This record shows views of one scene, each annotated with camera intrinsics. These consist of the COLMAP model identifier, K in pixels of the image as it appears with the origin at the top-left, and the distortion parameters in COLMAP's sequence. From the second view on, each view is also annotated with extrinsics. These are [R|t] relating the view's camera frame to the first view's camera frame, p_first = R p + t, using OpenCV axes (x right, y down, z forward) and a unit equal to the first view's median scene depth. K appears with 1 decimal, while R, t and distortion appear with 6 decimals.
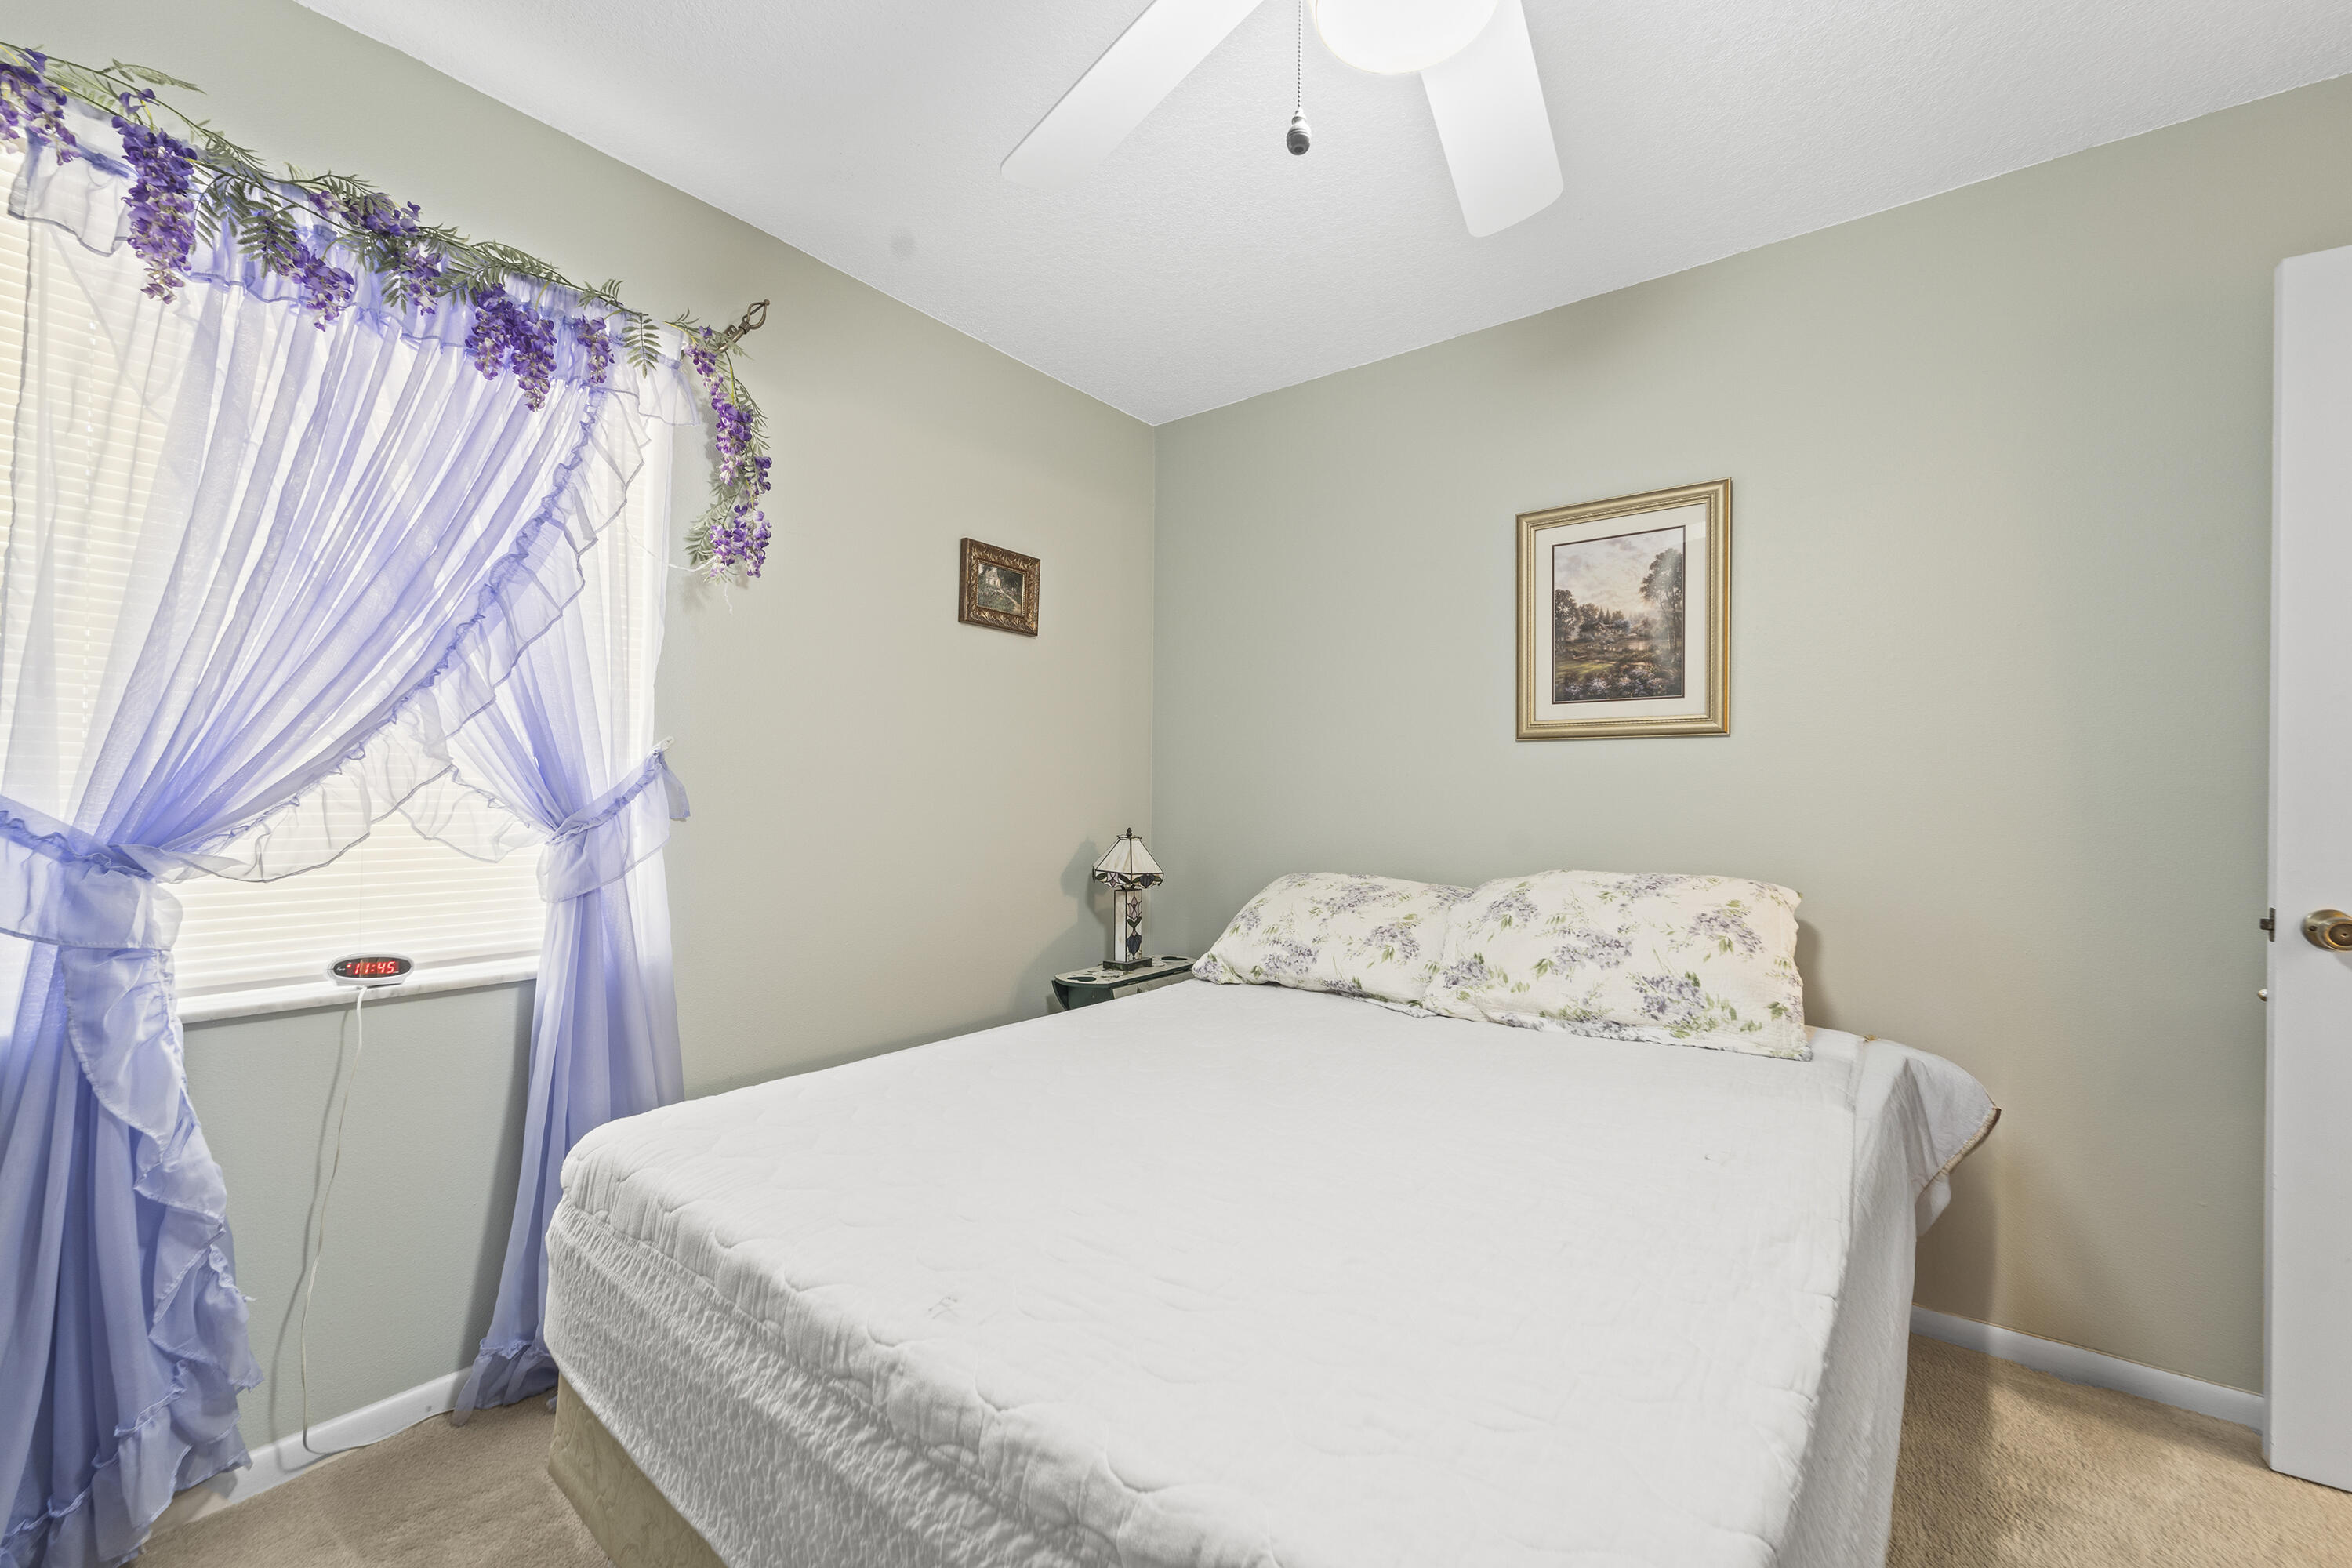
lens RADIAL K [[949.3, 0, 1172.4], [0, 949.3, 816.9], [0, 0, 1]] dist [0.000936, -0.002095]
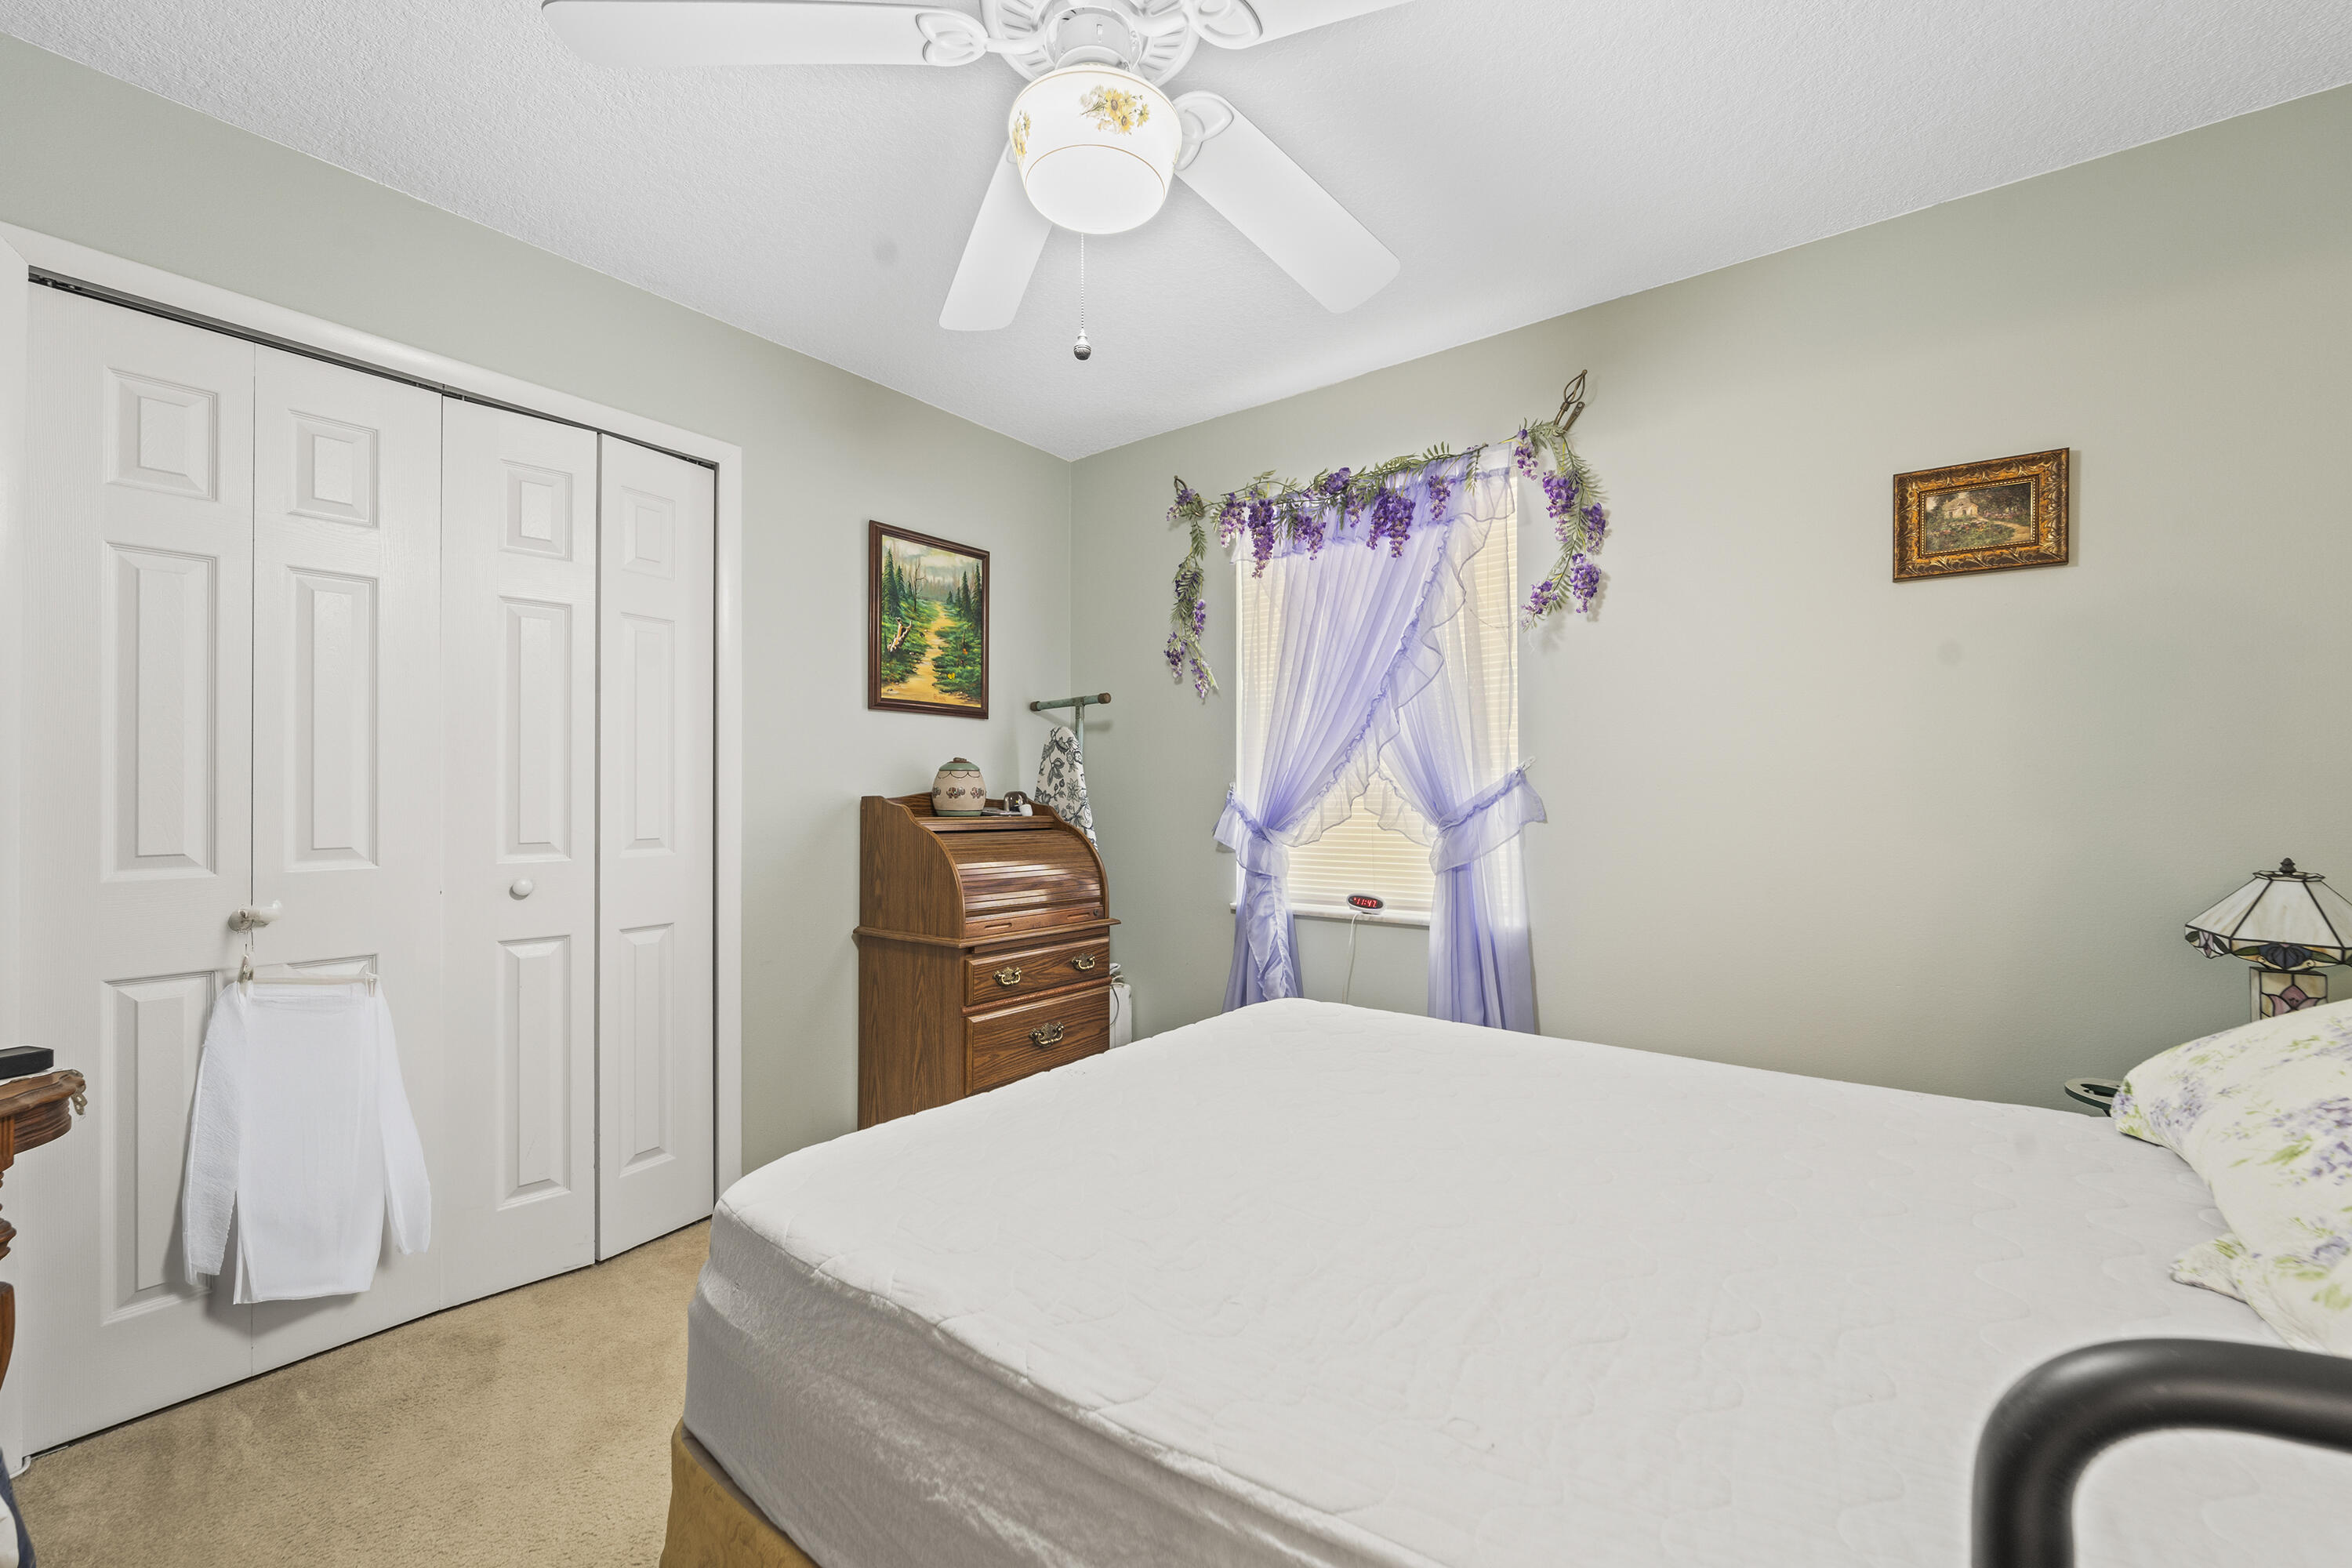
lens RADIAL K [[970.7, 0, 1176.0], [0, 970.7, 784.0], [0, 0, 1]] dist [0.000480, -0.000118]
pose [[0.008547, -0.013496, -0.999872, 0.836316], [-0.012747, 0.999826, -0.013604, -0.026069], [0.999882, 0.012862, 0.008373, 0.570503]]
